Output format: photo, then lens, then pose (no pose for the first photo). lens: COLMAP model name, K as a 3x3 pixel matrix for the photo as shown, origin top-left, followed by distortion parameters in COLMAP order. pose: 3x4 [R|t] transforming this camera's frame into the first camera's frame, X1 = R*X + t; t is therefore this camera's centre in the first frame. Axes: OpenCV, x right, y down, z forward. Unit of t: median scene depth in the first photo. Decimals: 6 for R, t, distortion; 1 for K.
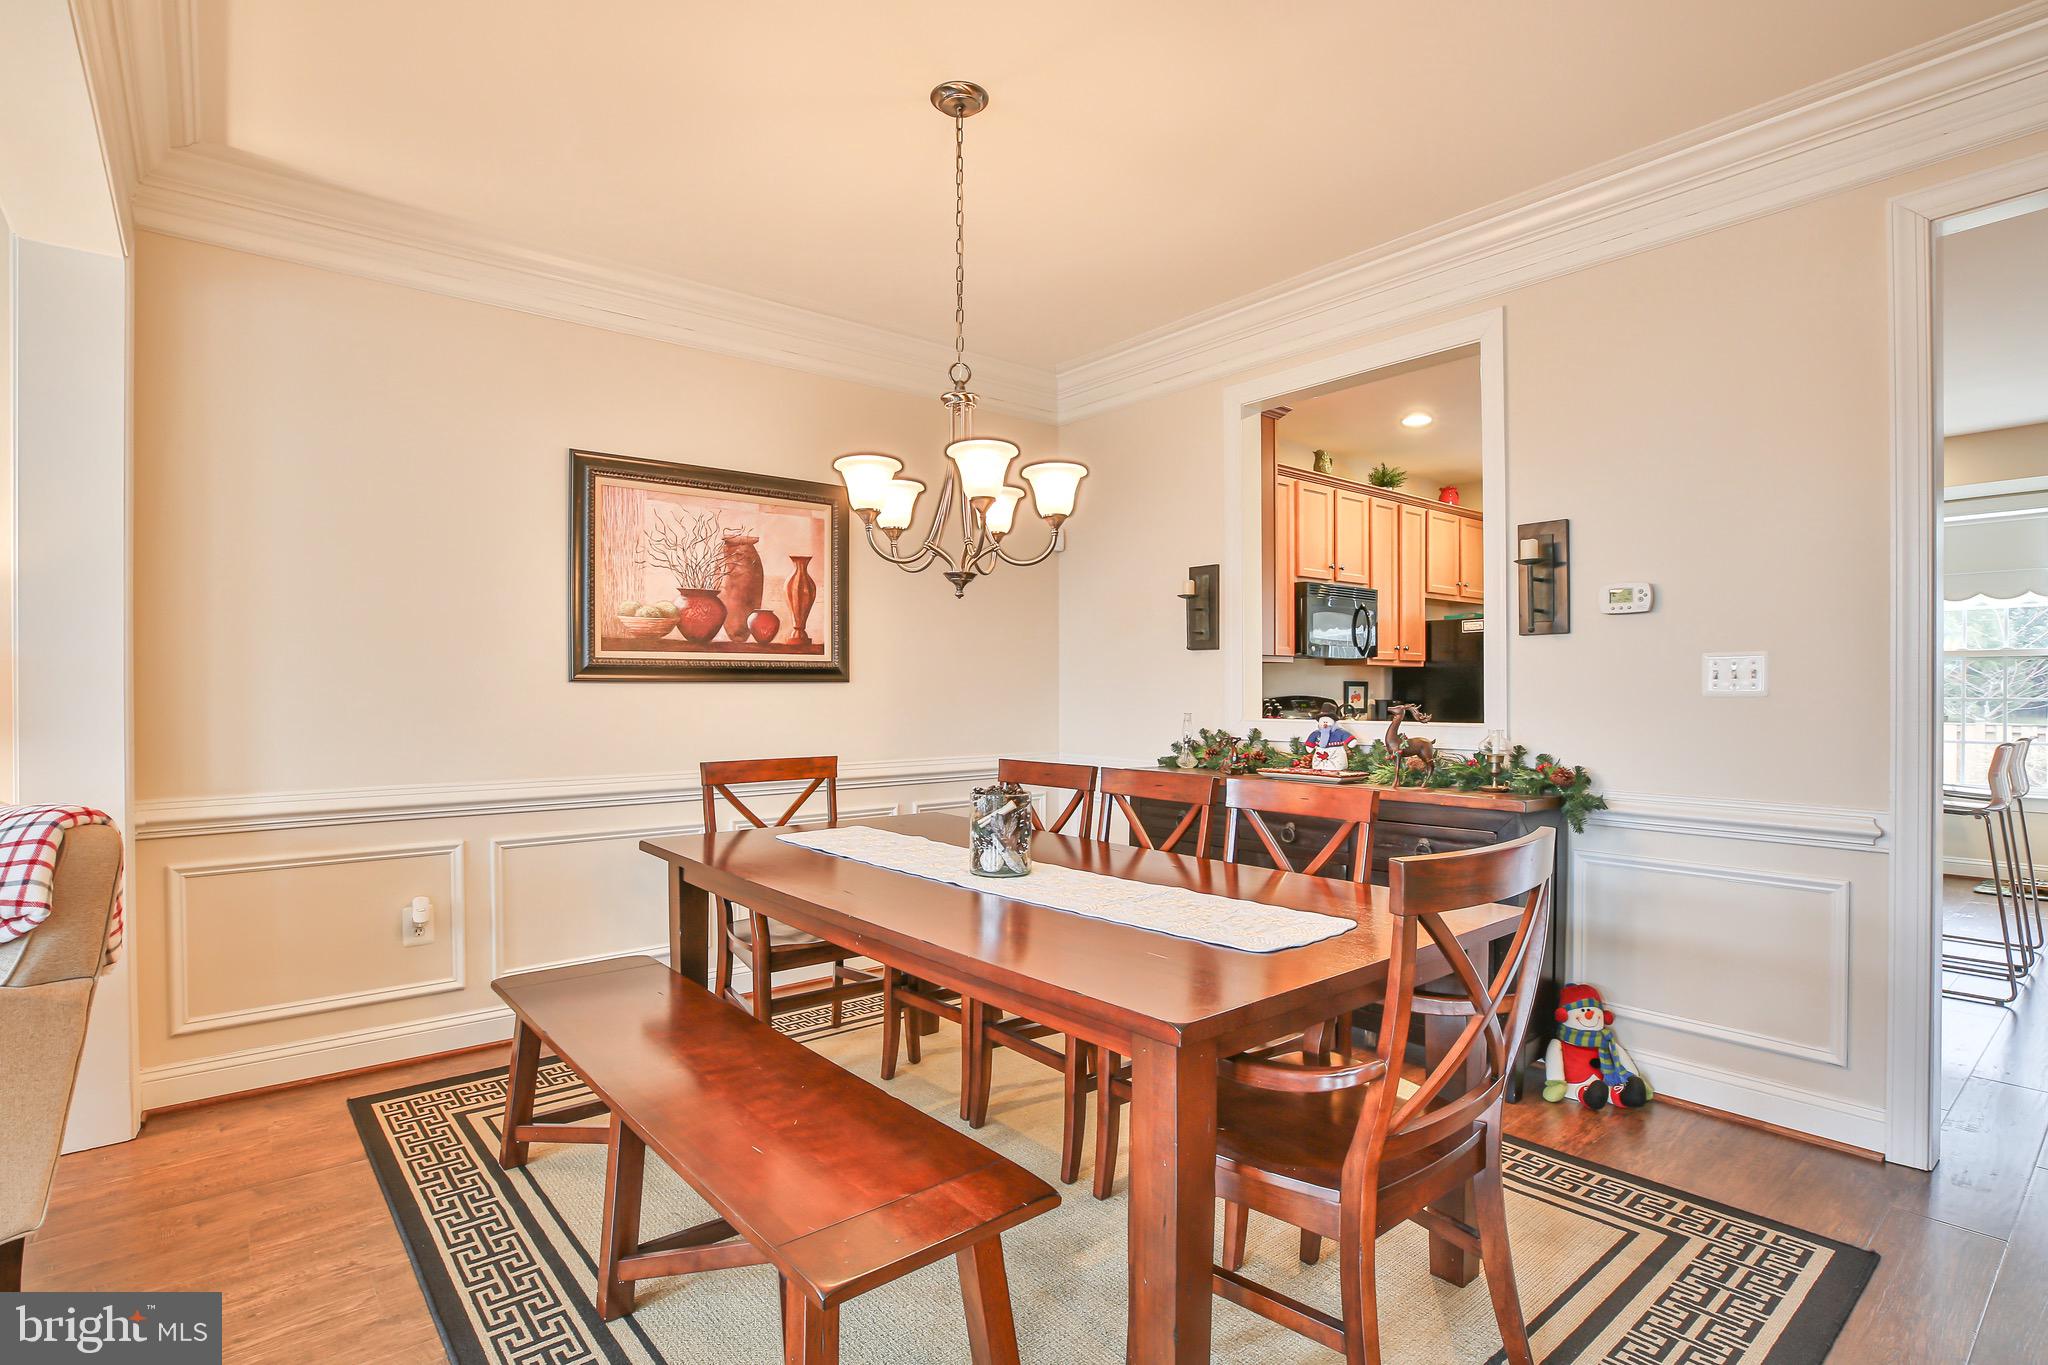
lens RADIAL K [[1006.4, 0, 1013.0], [0, 1006.4, 697.7], [0, 0, 1]] dist [-0.044482, 0.012983]
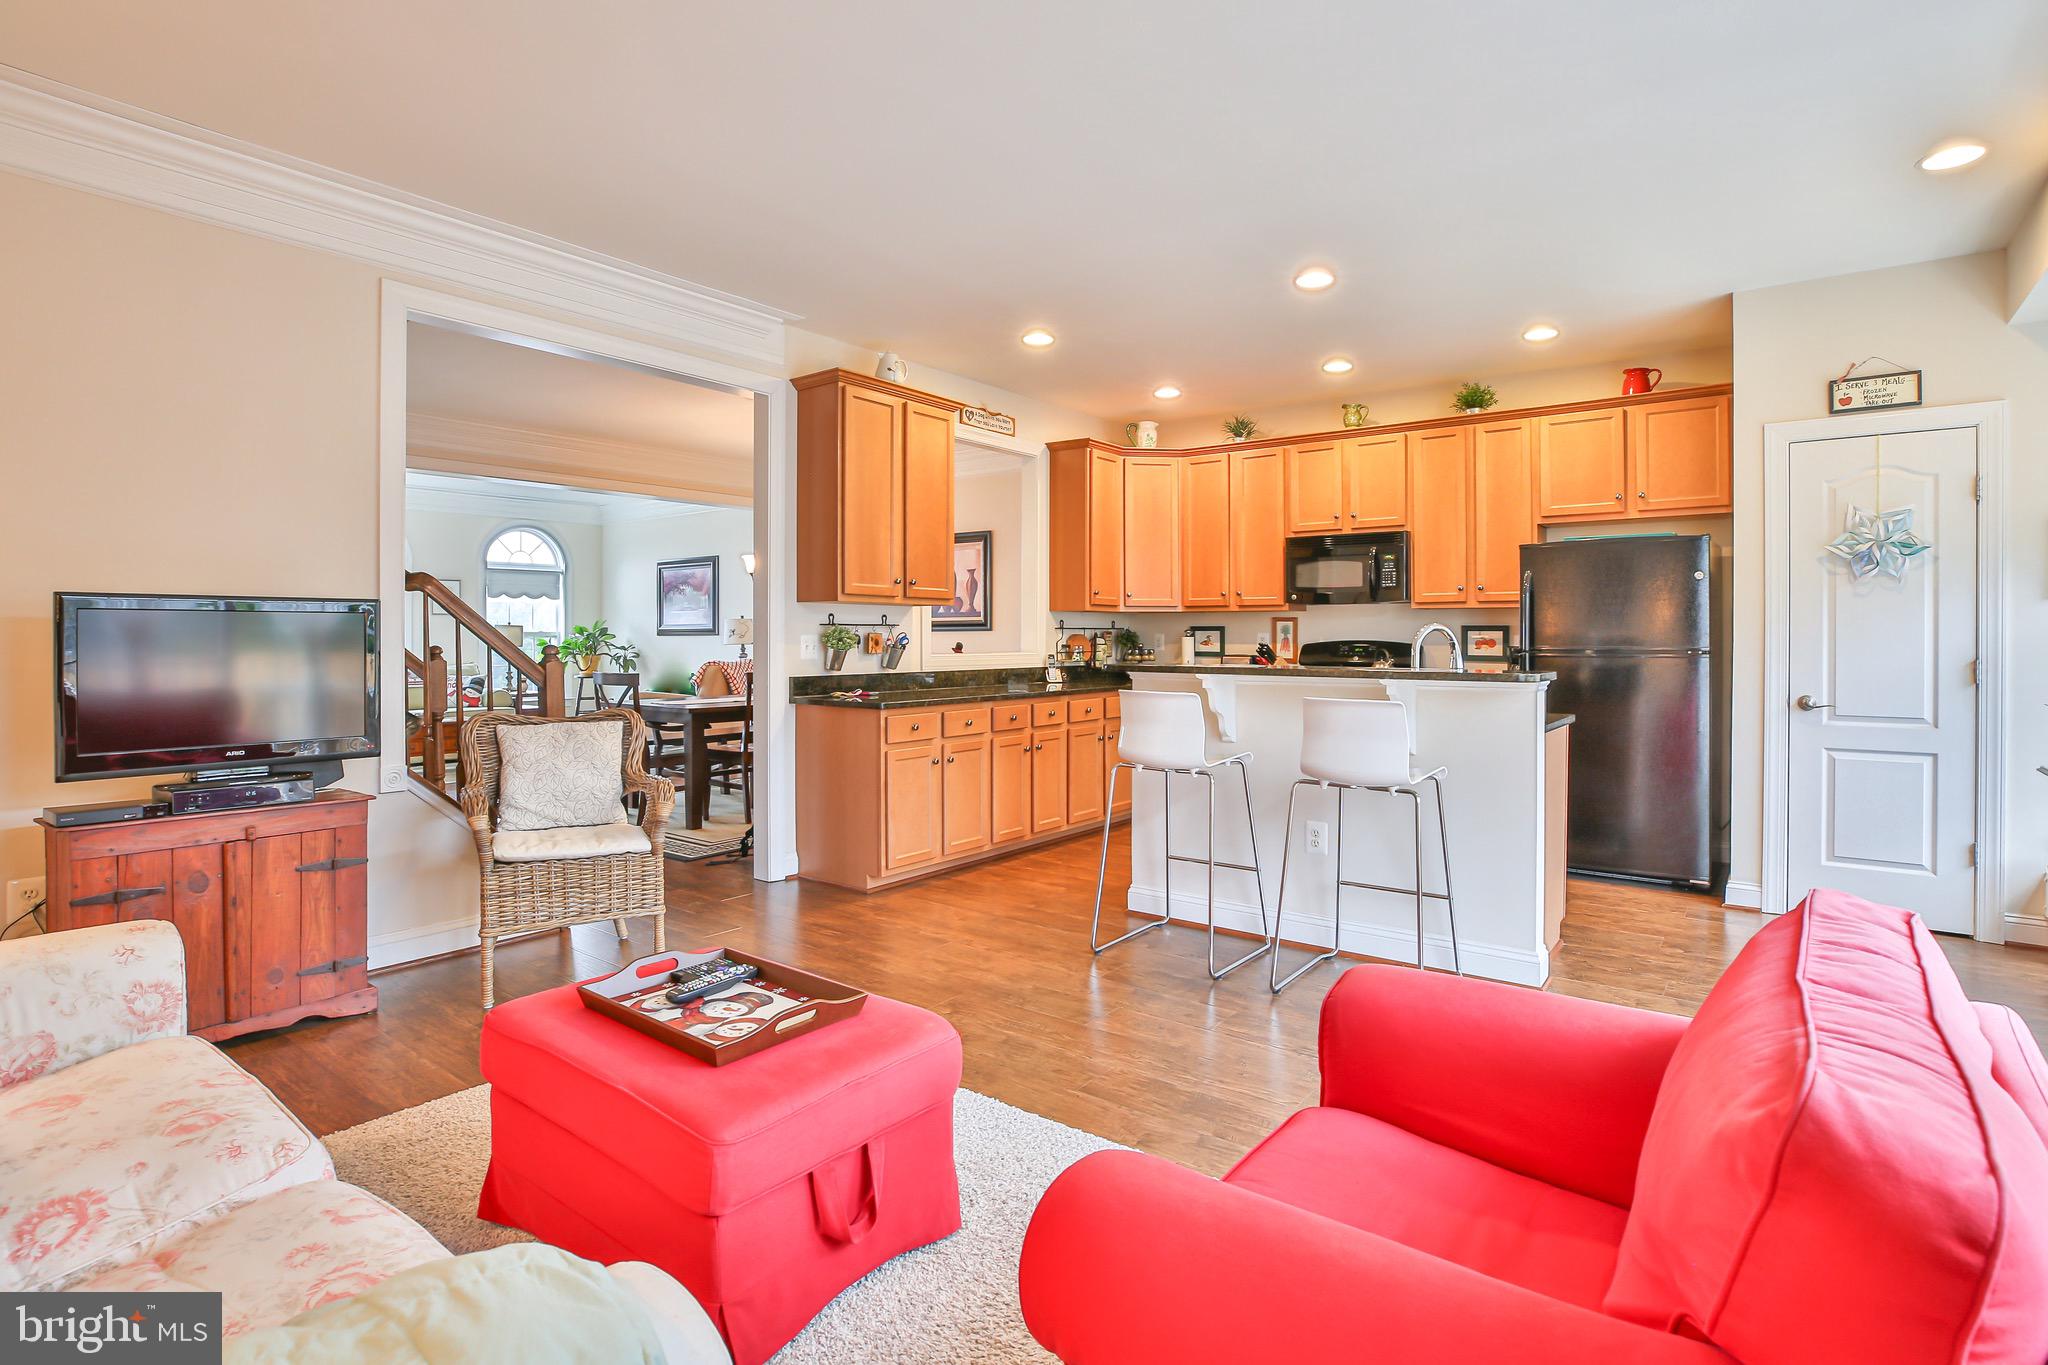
lens RADIAL K [[1006.4, 0, 1031.6], [0, 1006.4, 646.6], [0, 0, 1]] dist [-0.044482, 0.012983]
pose [[0.231708, 0.011387, -0.972719, 1.906379], [-0.008385, 0.999918, 0.009708, -0.004385], [0.972749, 0.005906, 0.231784, 0.679481]]
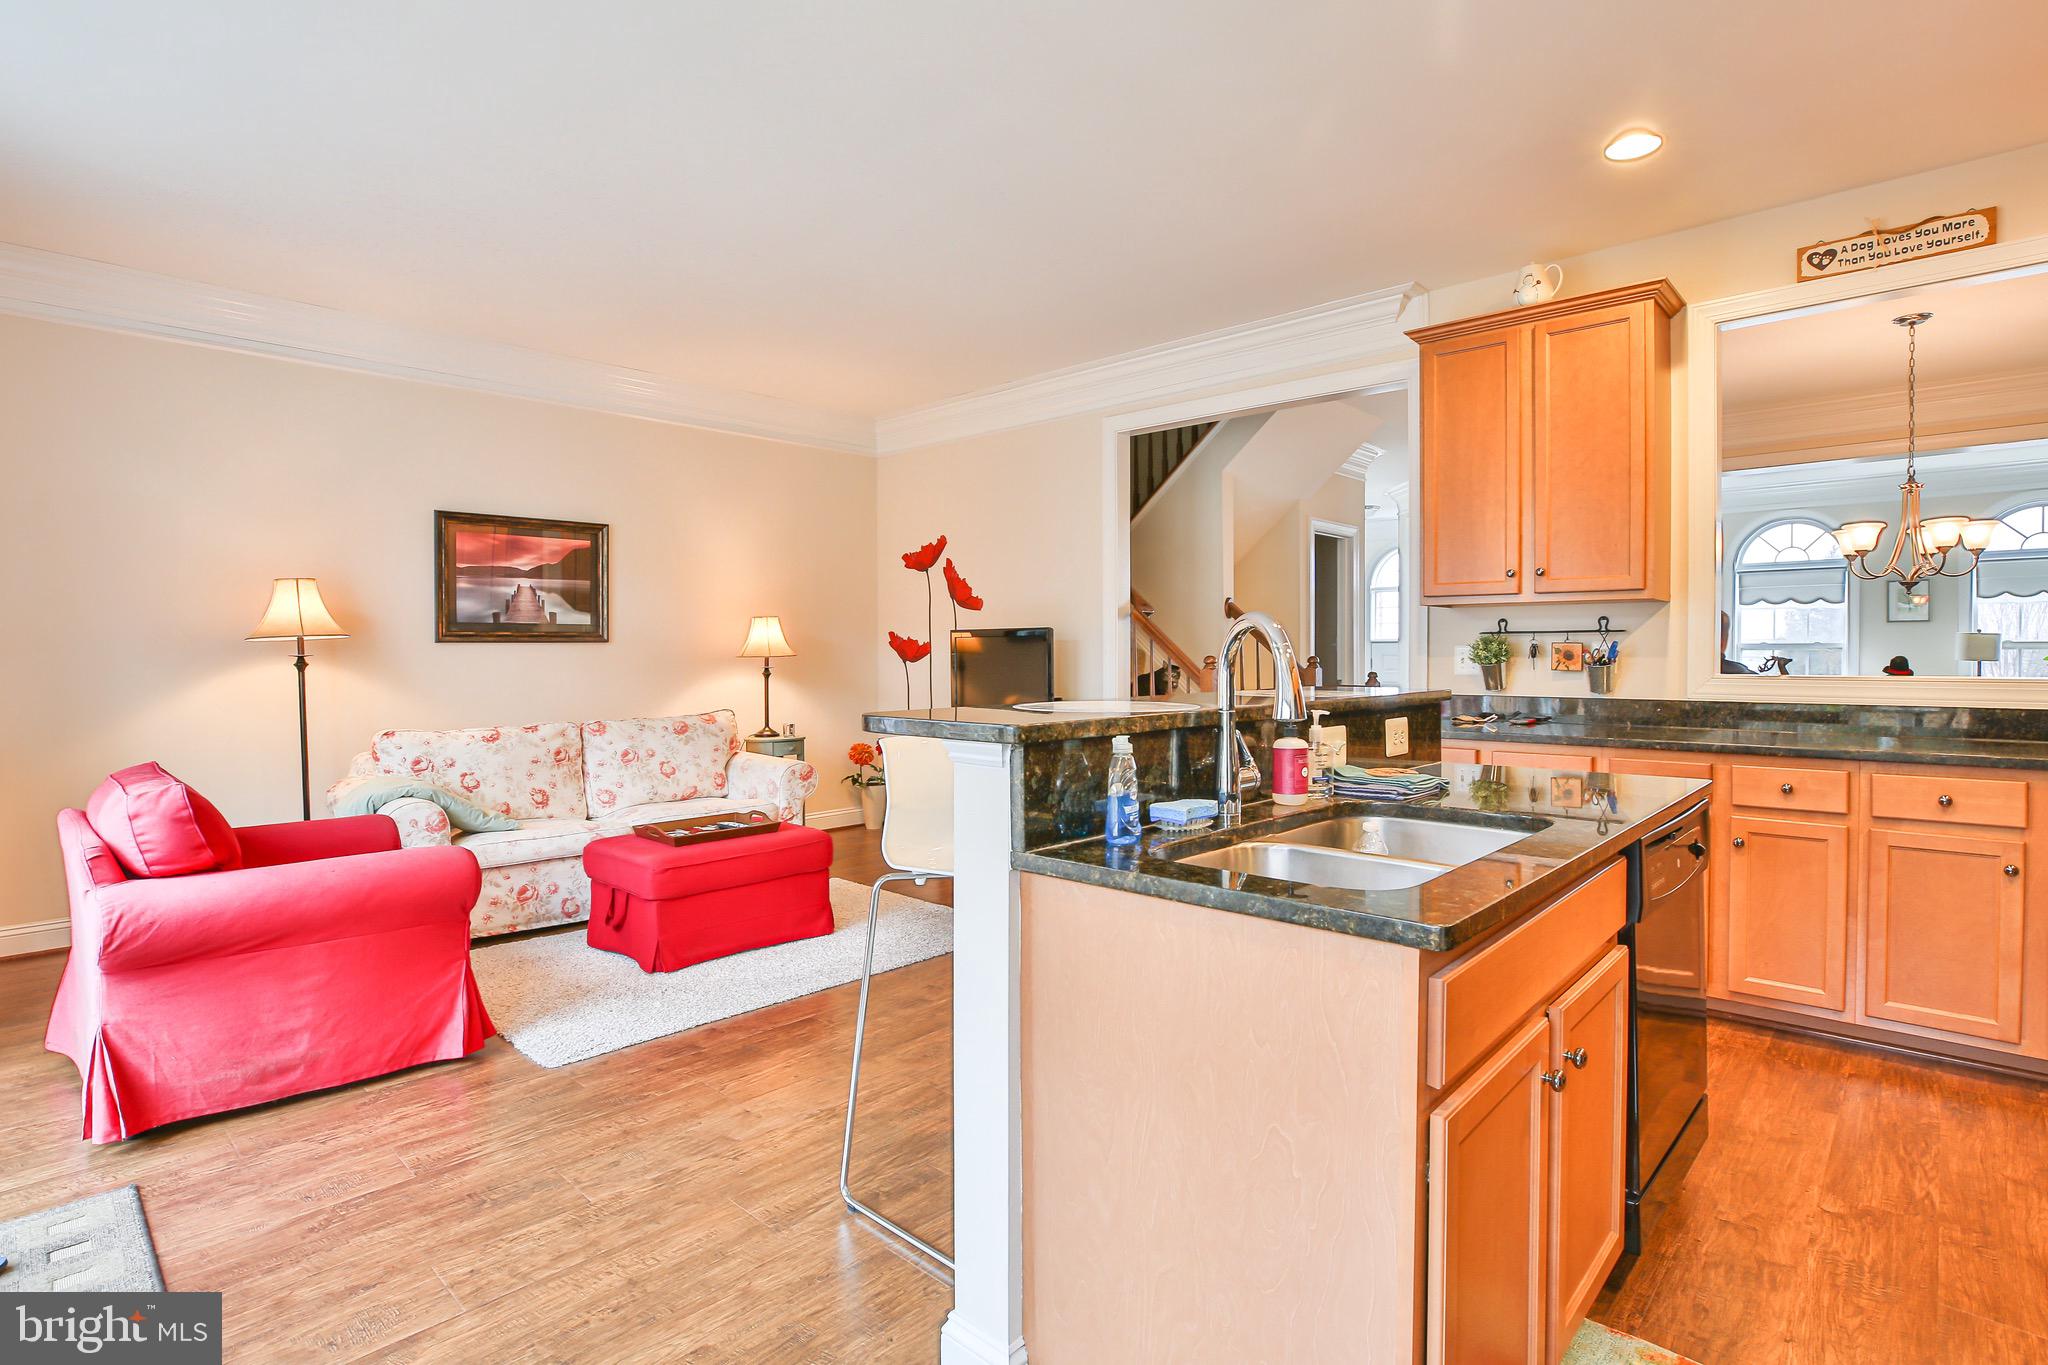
lens RADIAL K [[1006.4, 0, 977.0], [0, 1006.4, 644.8], [0, 0, 1]] dist [-0.044482, 0.012983]
pose [[-0.993595, 0.005709, -0.112854, 1.218363], [0.005460, 0.999982, 0.002511, -0.011465], [0.112866, 0.001879, -0.993608, 1.708936]]
